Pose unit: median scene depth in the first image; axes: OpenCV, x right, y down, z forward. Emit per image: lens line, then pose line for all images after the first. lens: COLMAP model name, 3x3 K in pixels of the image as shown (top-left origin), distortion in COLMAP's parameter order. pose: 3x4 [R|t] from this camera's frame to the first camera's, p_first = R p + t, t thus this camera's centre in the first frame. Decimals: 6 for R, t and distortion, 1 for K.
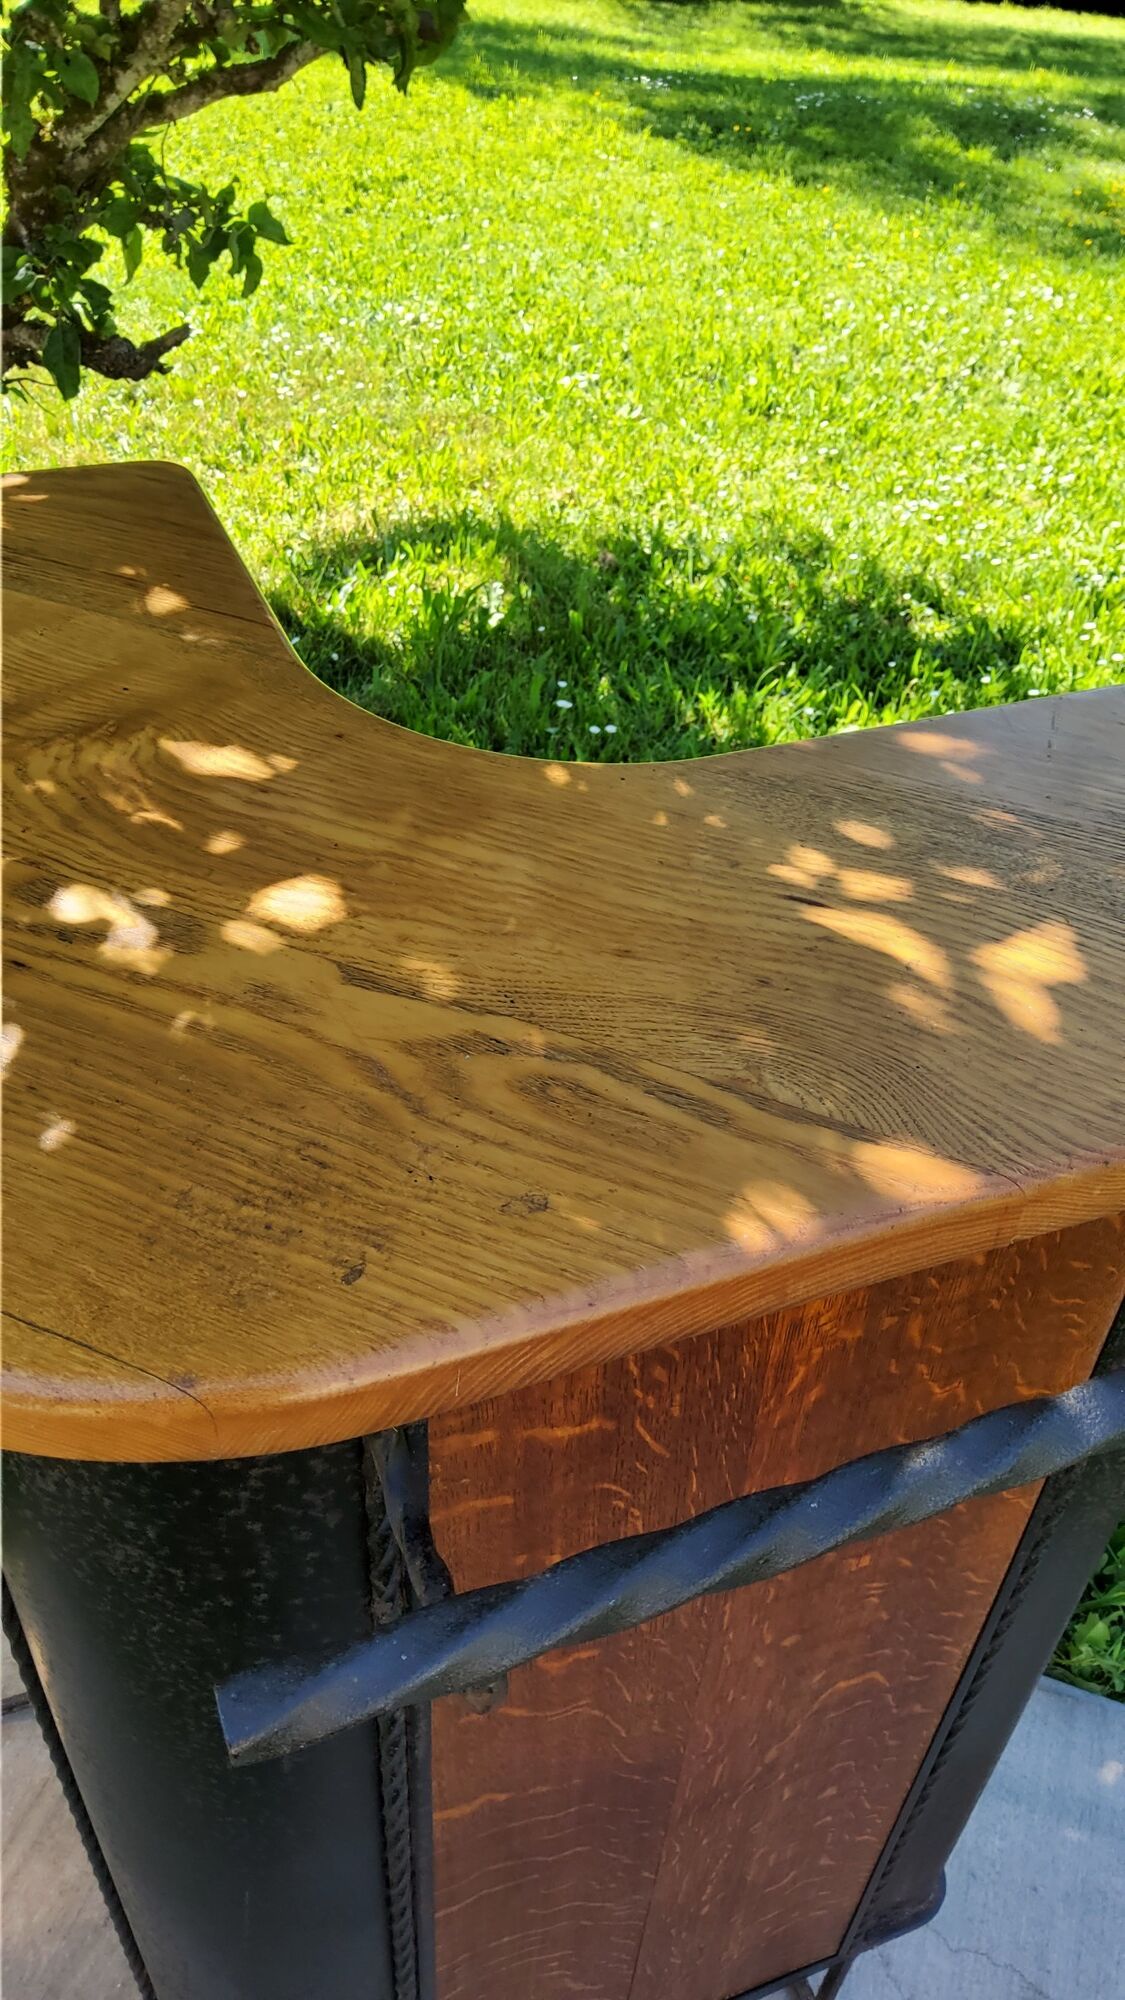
lens RADIAL K [[1517.2, 0, 572.6], [0, 1517.2, 993.7], [0, 0, 1]] dist [0.068030, -0.137895]
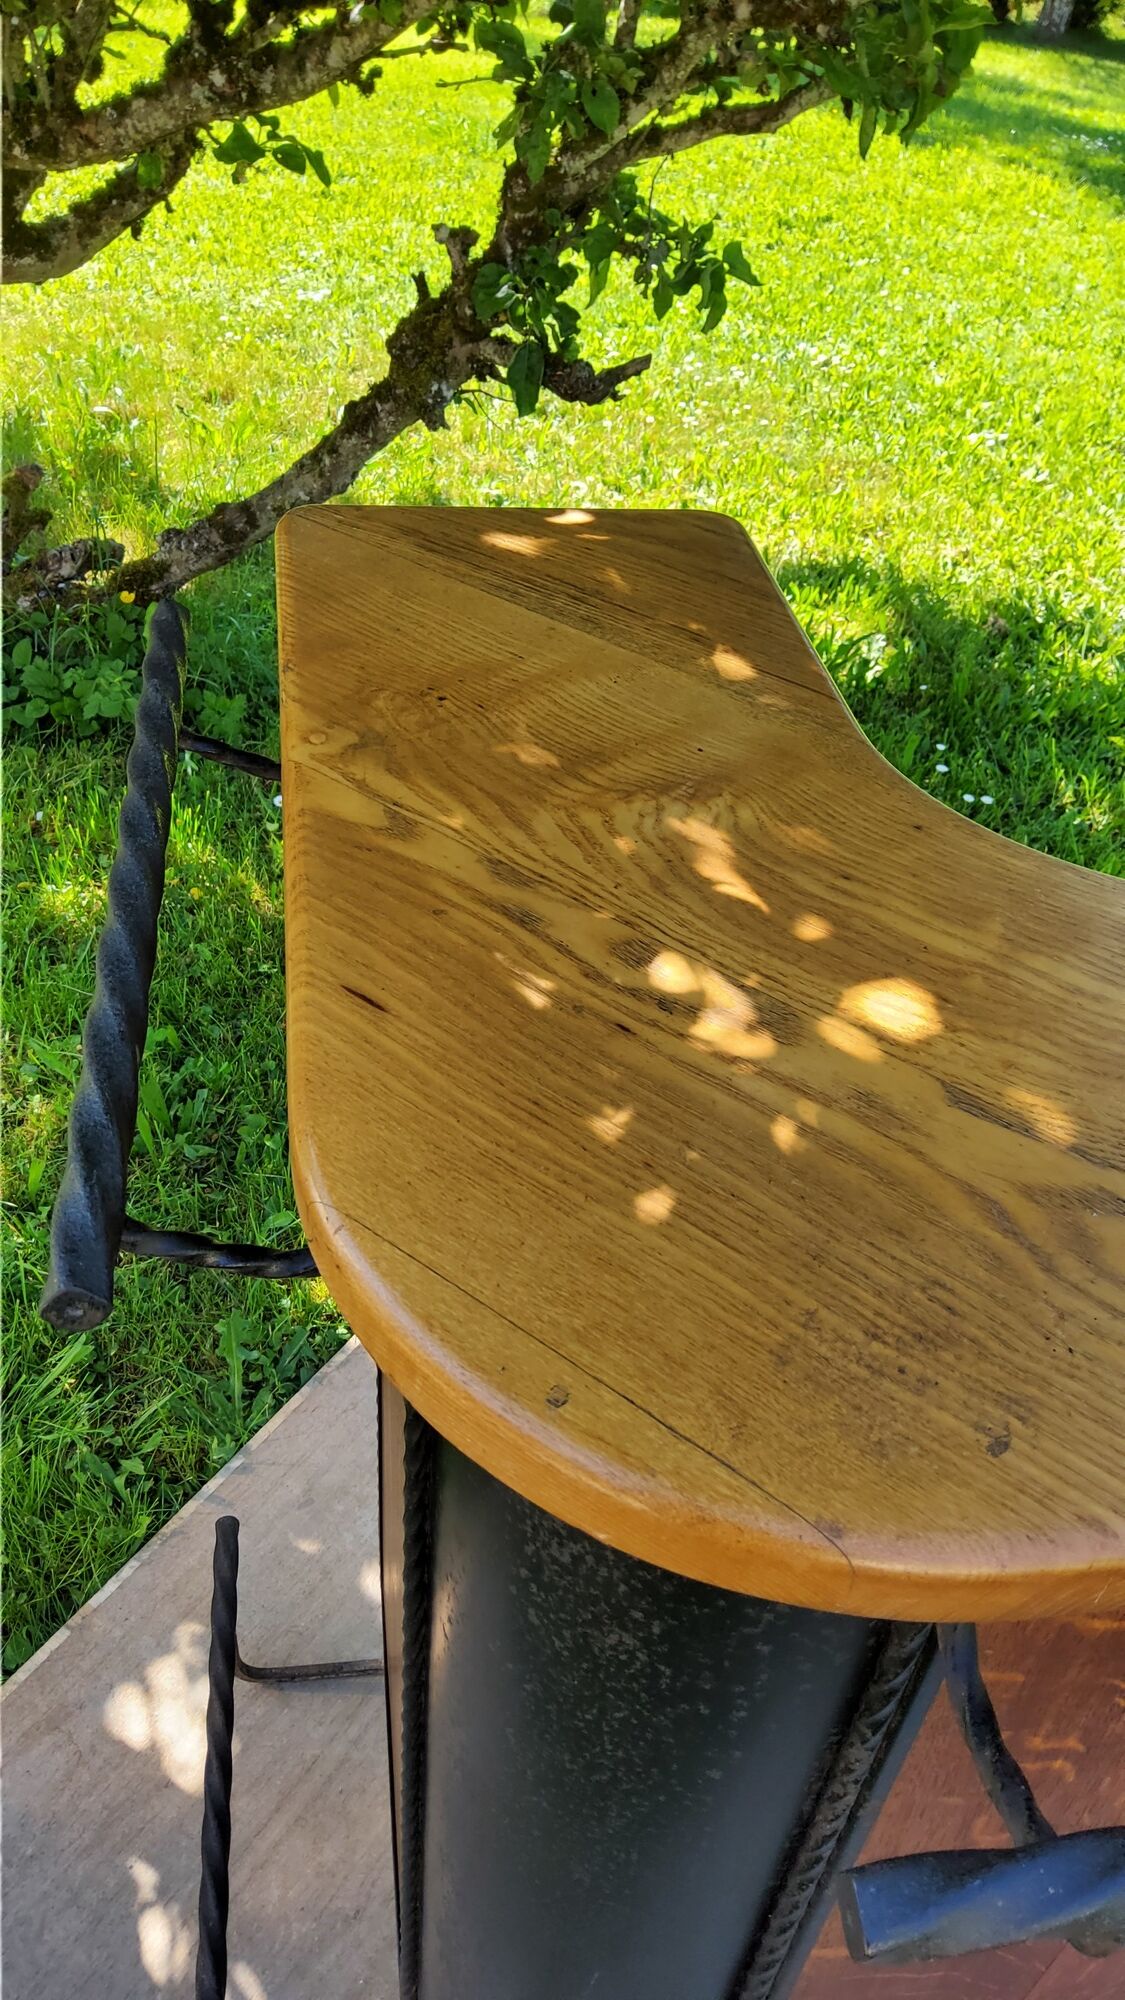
lens RADIAL K [[1508.6, 0, 569.2], [0, 1508.6, 987.4], [0, 0, 1]] dist [0.082733, -0.148463]
pose [[0.970919, 0.164944, -0.173523, -0.036501], [-0.168293, 0.985726, -0.004665, -0.005595], [0.170277, 0.033732, 0.984819, 0.003632]]
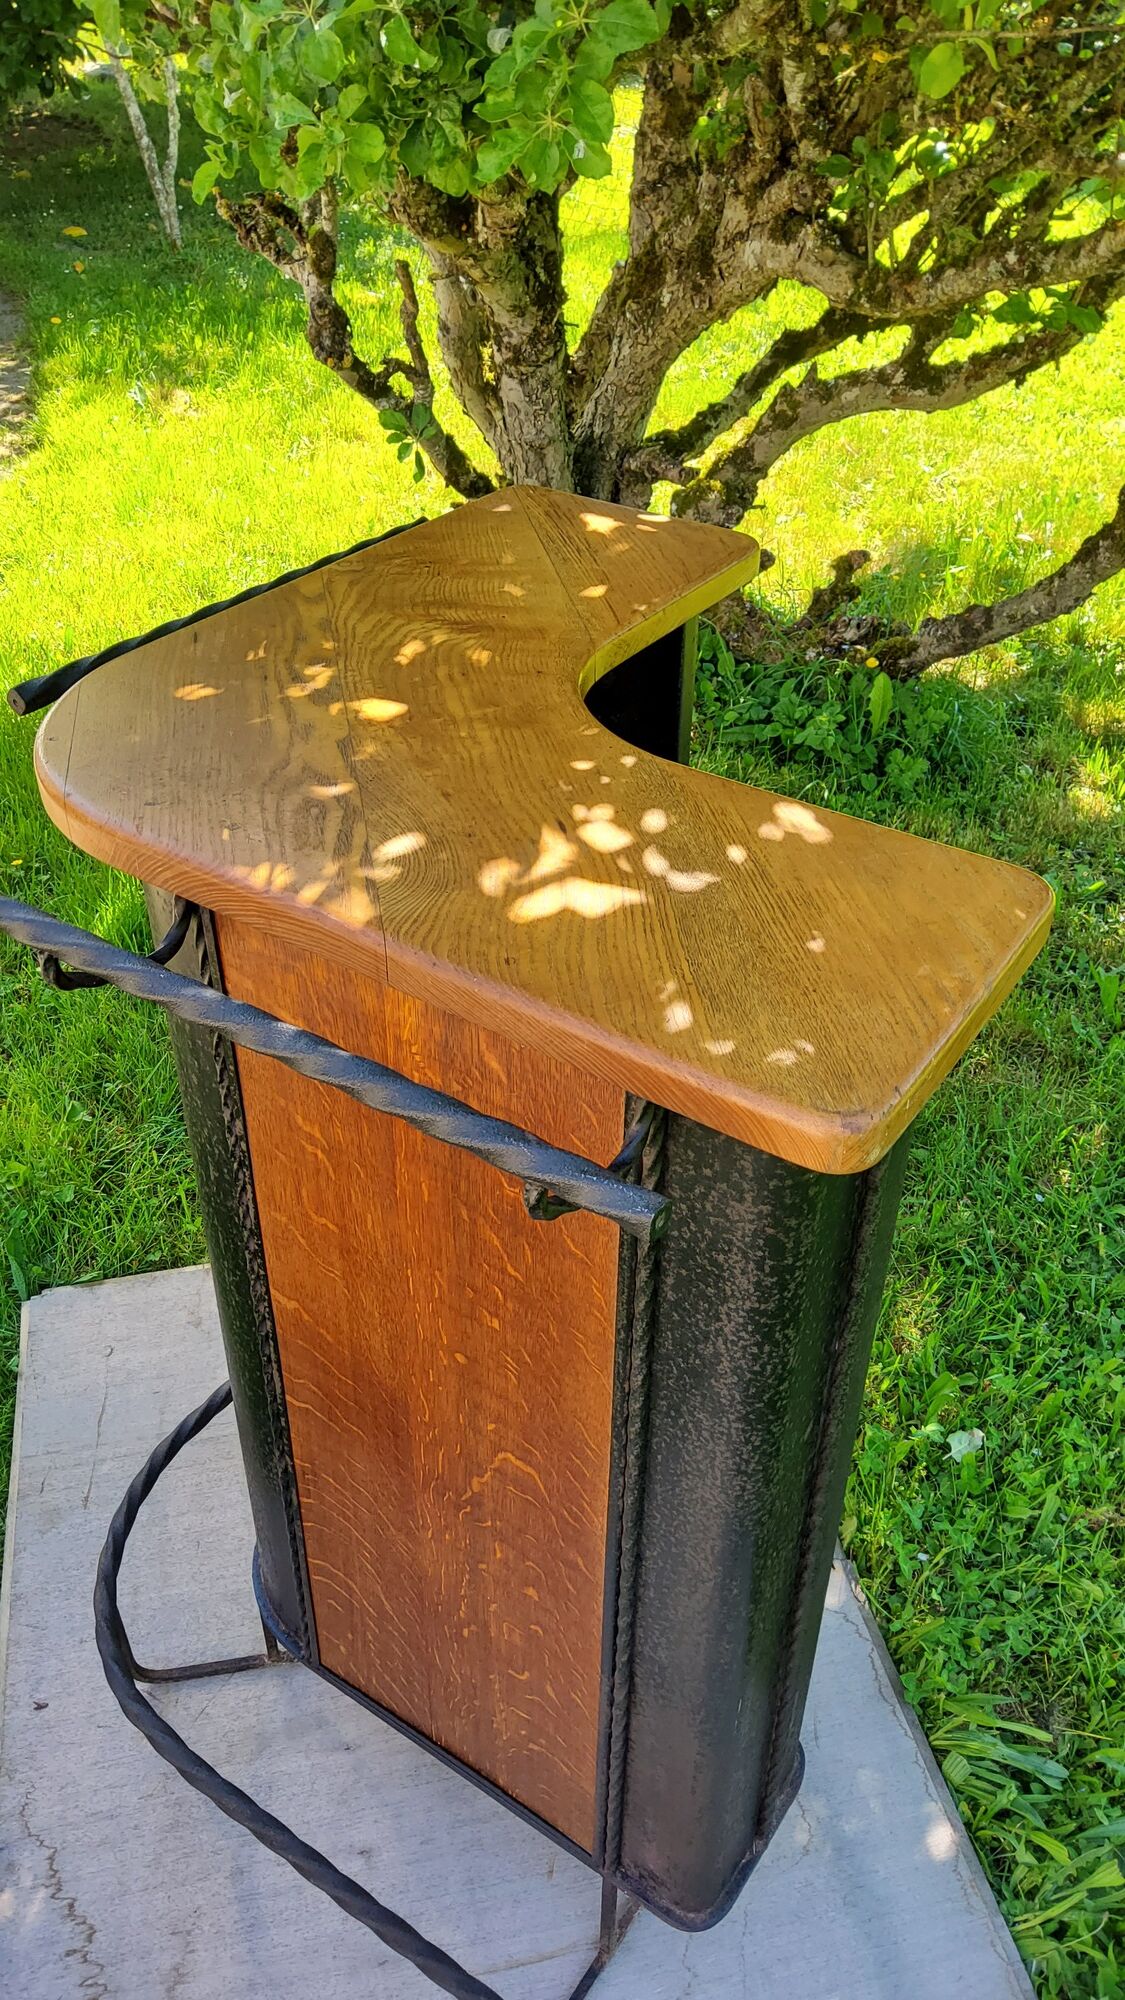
lens RADIAL K [[1551.9, 0, 562.5], [0, 1551.9, 1000.0], [0, 0, 1]] dist [-0.004456, -0.011799]
pose [[0.555172, 0.448022, -0.700757, 0.230198], [-0.515202, 0.846665, 0.133140, -0.020763], [0.652955, 0.287116, 0.700867, -0.006634]]
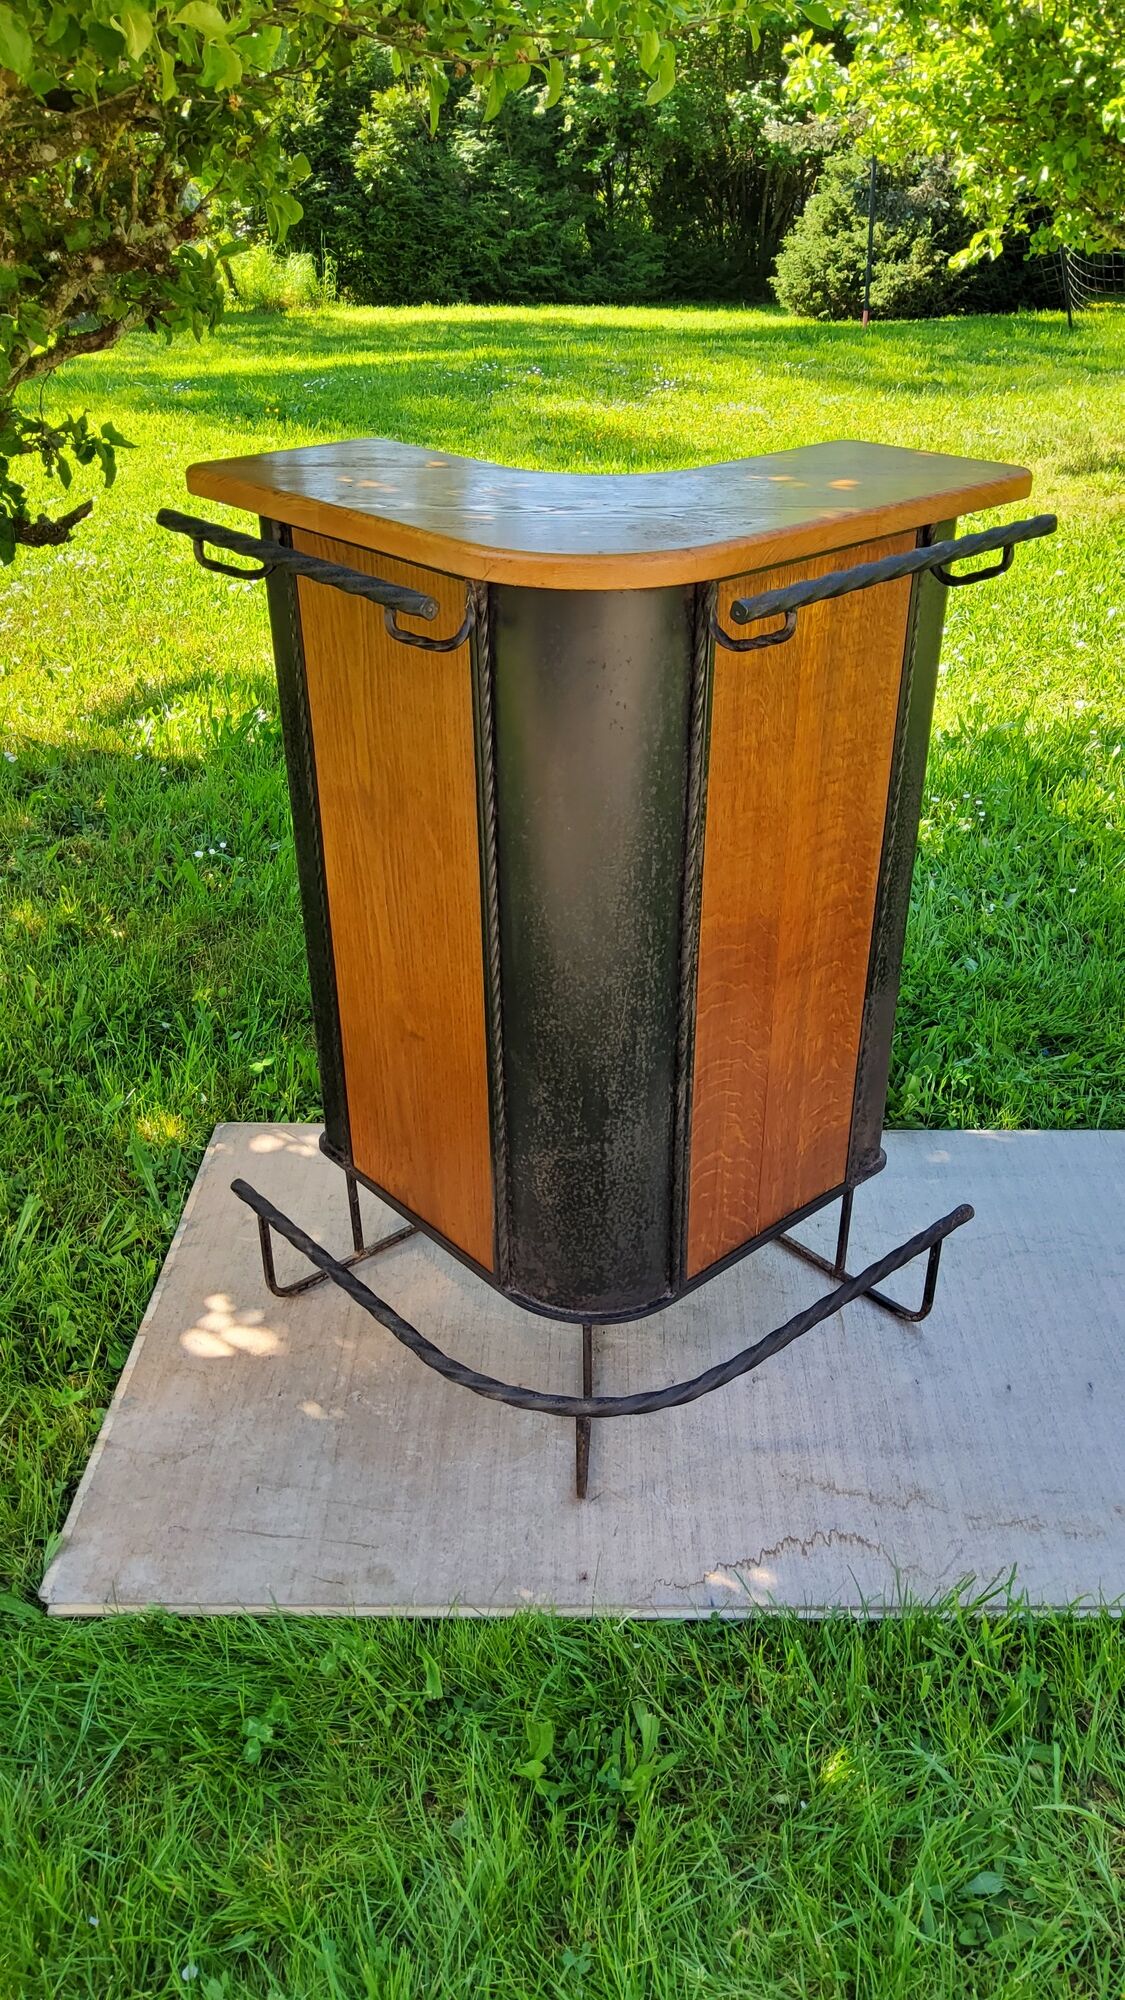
lens RADIAL K [[1505.4, 0, 563.1], [0, 1505.4, 989.9], [0, 0, 1]] dist [0.100484, -0.171141]
pose [[0.940432, -0.214064, 0.264128, -0.192649], [0.254868, 0.958062, -0.130993, 0.186550], [-0.225010, 0.190508, 0.955551, -0.235130]]
